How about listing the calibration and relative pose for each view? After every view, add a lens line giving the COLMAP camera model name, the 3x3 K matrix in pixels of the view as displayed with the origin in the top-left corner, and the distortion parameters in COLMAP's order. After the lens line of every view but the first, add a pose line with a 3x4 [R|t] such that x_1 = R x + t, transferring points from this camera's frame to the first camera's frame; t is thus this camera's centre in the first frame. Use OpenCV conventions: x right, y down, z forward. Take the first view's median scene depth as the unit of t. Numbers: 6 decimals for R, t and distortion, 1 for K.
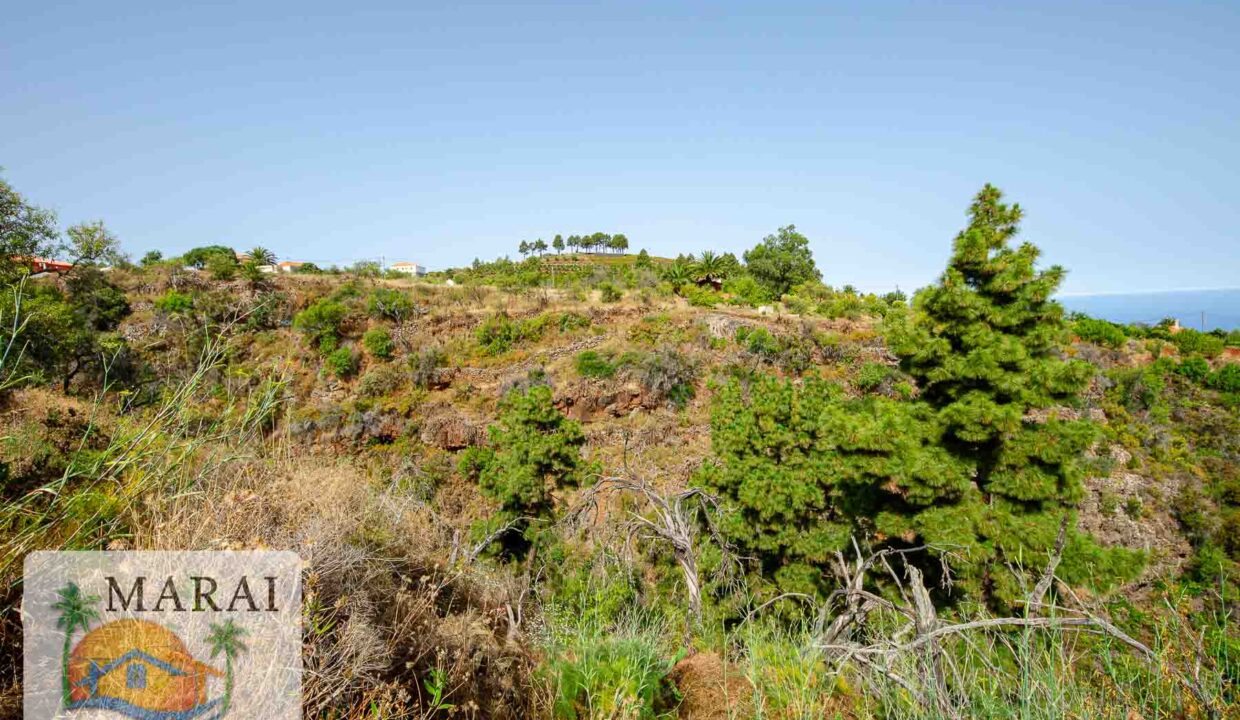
lens RADIAL K [[569.5, 0, 611.6], [0, 569.5, 370.1], [0, 0, 1]] dist [0.025541, -0.024724]
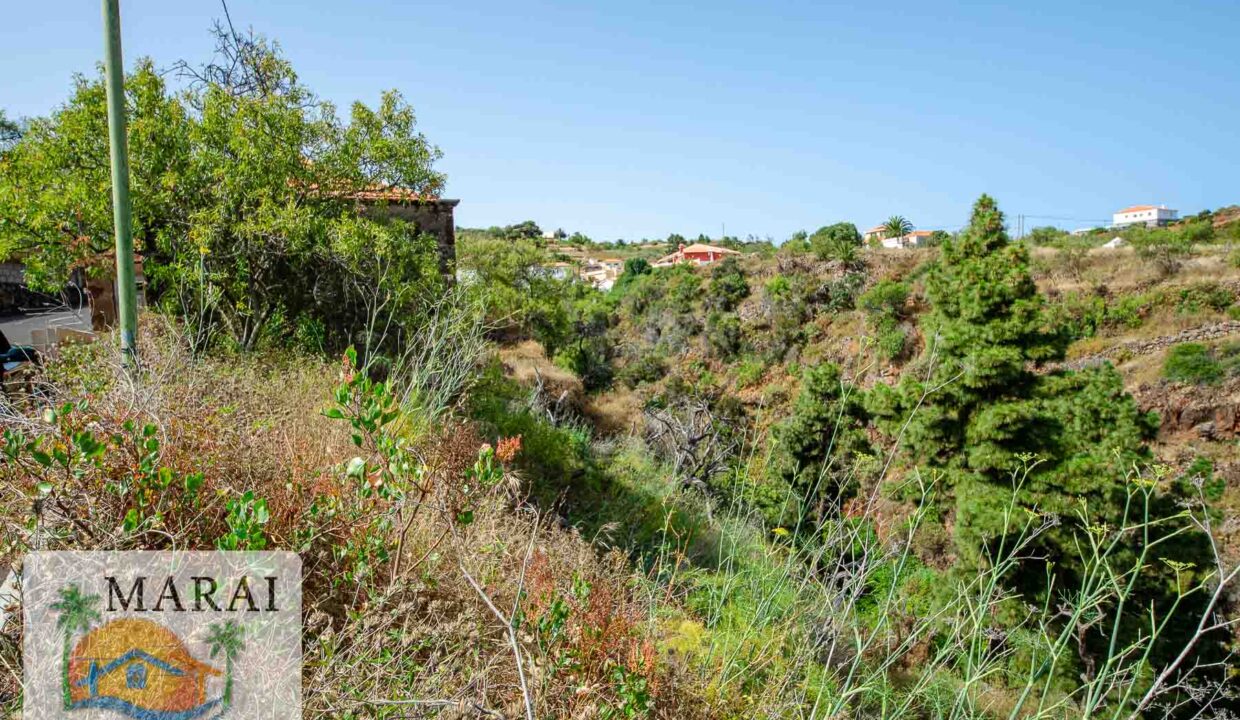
lens RADIAL K [[823.1, 0, 620.0], [0, 823.1, 360.0], [0, 0, 1]] dist [0.059141, -0.059771]
pose [[0.558175, 0.051942, -0.828096, 0.380072], [-0.056880, 0.998086, 0.024265, 0.001654], [0.827771, 0.033558, 0.560061, -0.115256]]
